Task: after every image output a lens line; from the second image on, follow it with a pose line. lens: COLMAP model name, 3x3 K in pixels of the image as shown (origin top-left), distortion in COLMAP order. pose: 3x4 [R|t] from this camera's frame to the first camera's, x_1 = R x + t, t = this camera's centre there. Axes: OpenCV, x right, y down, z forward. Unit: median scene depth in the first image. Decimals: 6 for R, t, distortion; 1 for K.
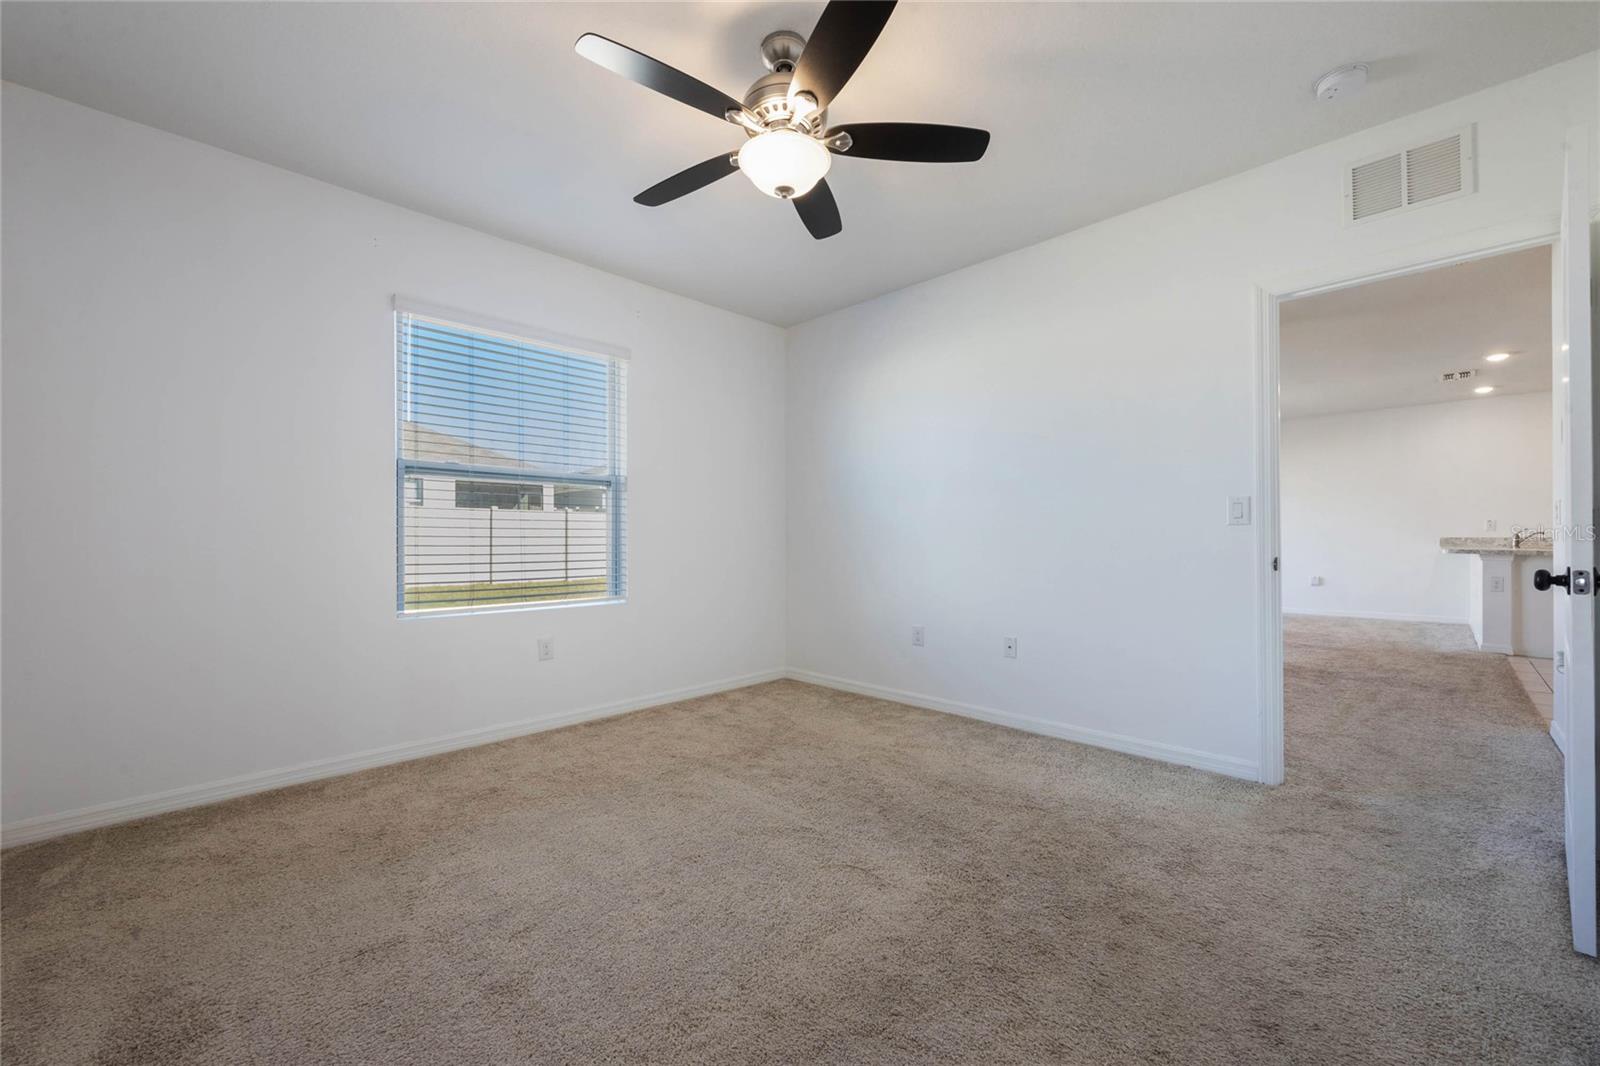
lens RADIAL K [[631.9, 0, 784.6], [0, 631.9, 538.6], [0, 0, 1]] dist [-0.010479, -0.000026]
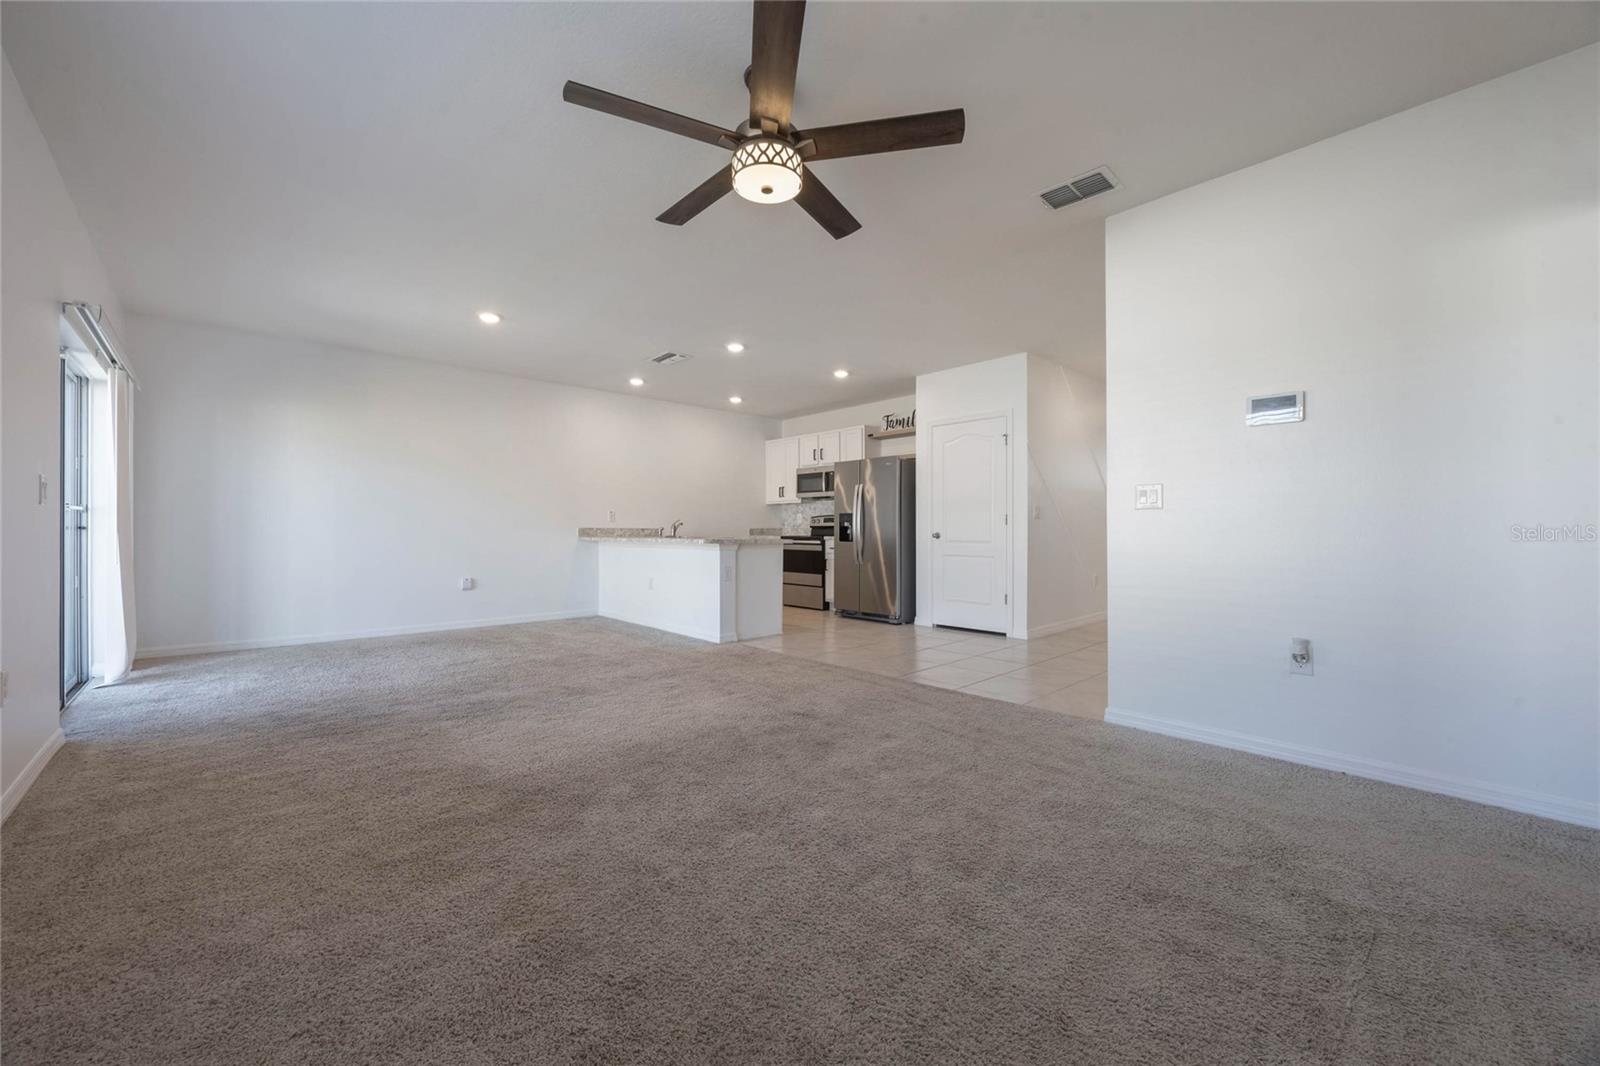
lens RADIAL K [[619.9, 0, 800.0], [0, 619.9, 533.0], [0, 0, 1]] dist [-0.000583, -0.000272]
pose [[0.011386, -0.001576, 0.999934, 0.129395], [0.000387, 0.999999, 0.001572, 0.005589], [-0.999935, 0.000369, 0.011387, 0.775331]]
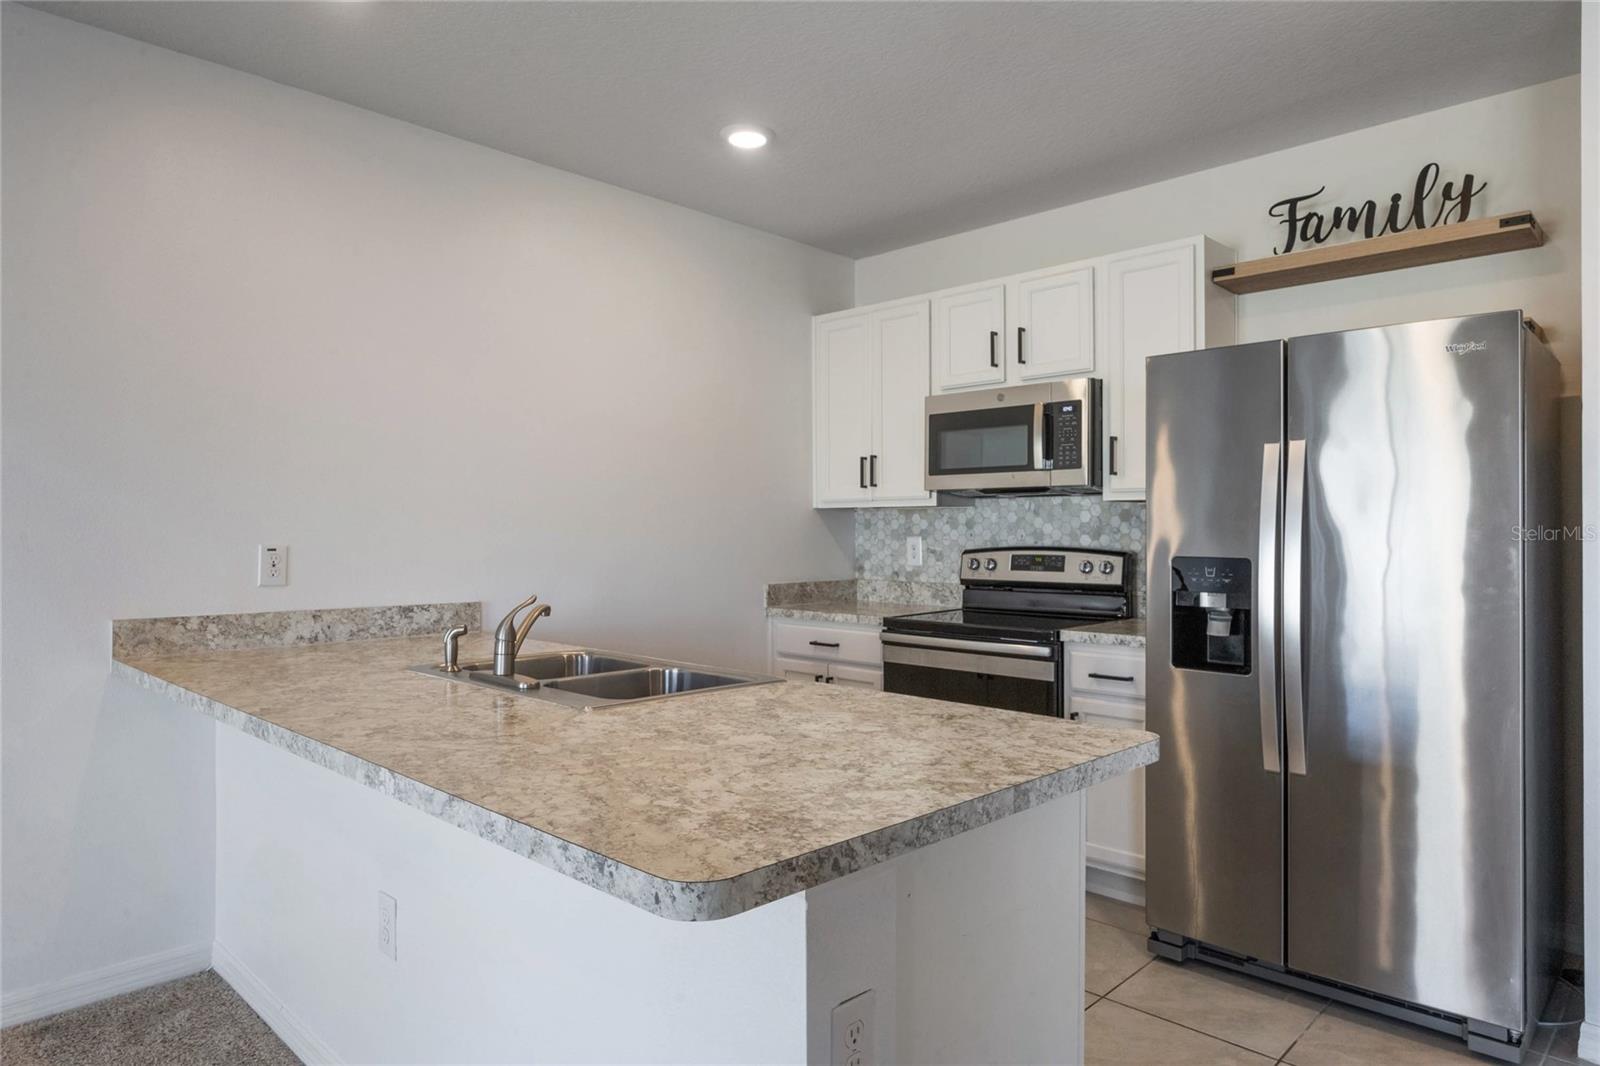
lens RADIAL K [[983.1, 0, 783.9], [0, 983.1, 527.8], [0, 0, 1]] dist [-0.008073, -0.000997]
pose [[-0.021196, 0.008330, 0.999741, 0.818593], [0.000509, 0.999965, -0.008322, -0.038231], [-0.999775, 0.000332, -0.021200, 0.908598]]
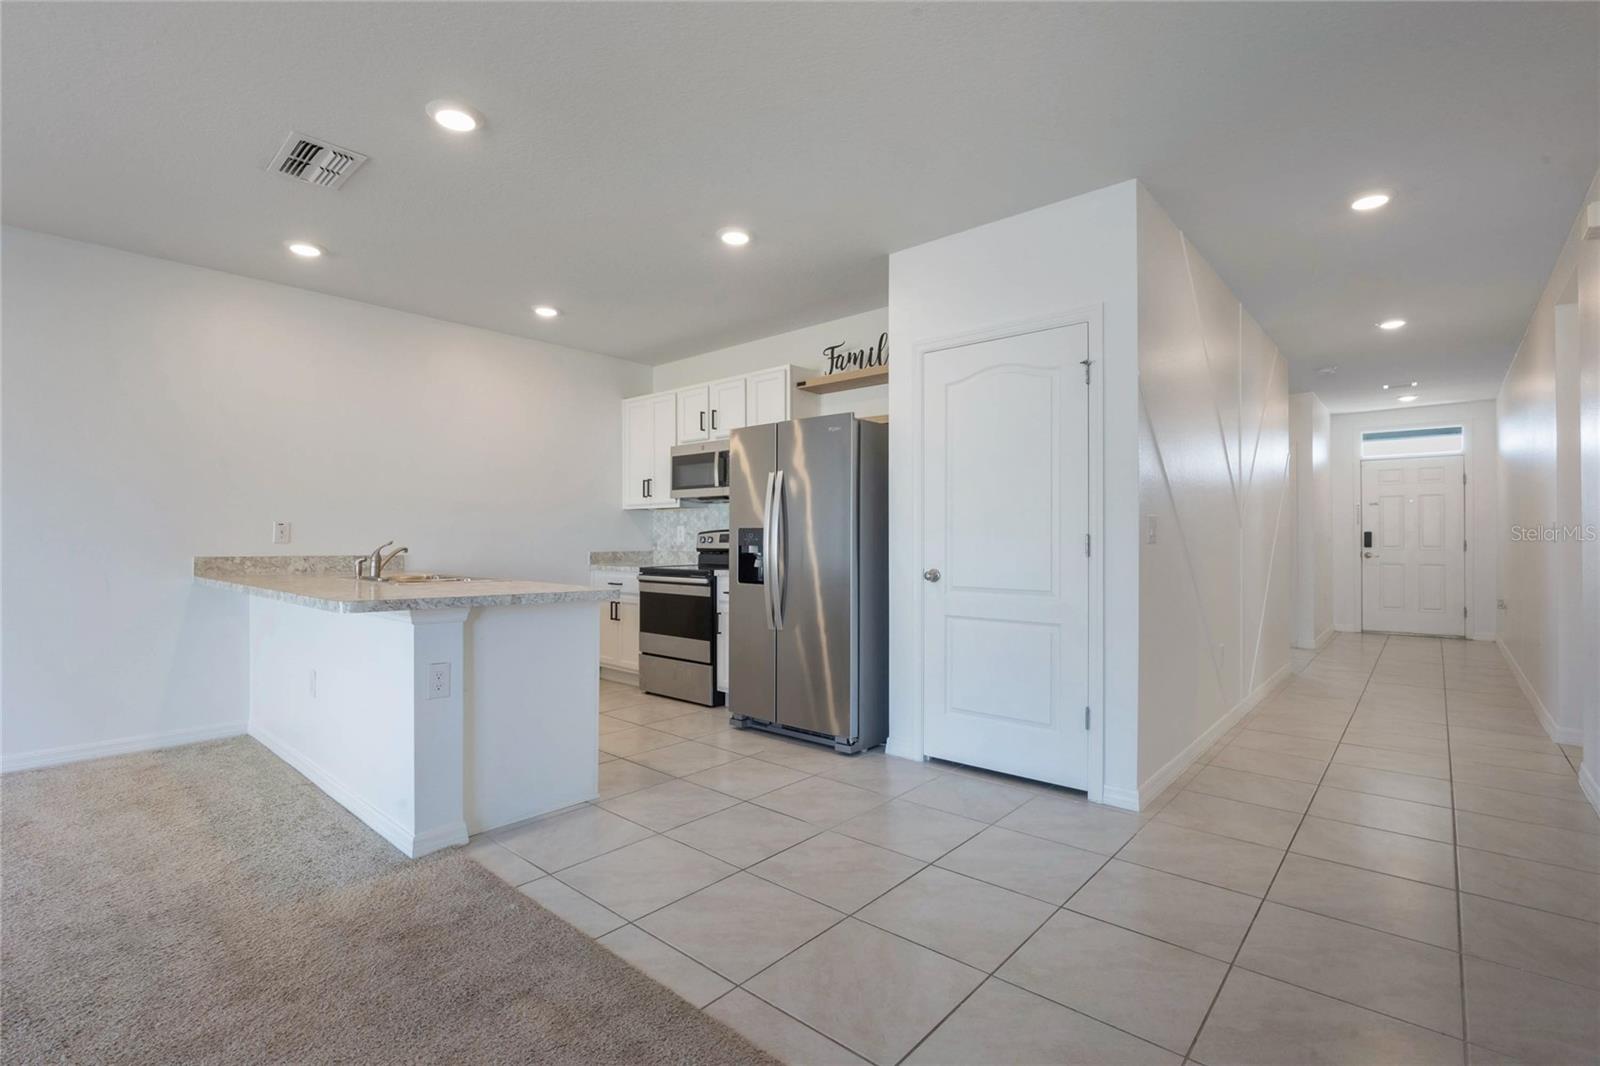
lens RADIAL K [[729.0, 0, 795.9], [0, 729.0, 538.7], [0, 0, 1]] dist [-0.018110, -0.000266]
pose [[-0.080074, 0.005579, 0.996773, 0.580849], [-0.000214, 0.999984, -0.005614, -0.014627], [-0.996789, -0.000663, -0.080071, 0.717353]]
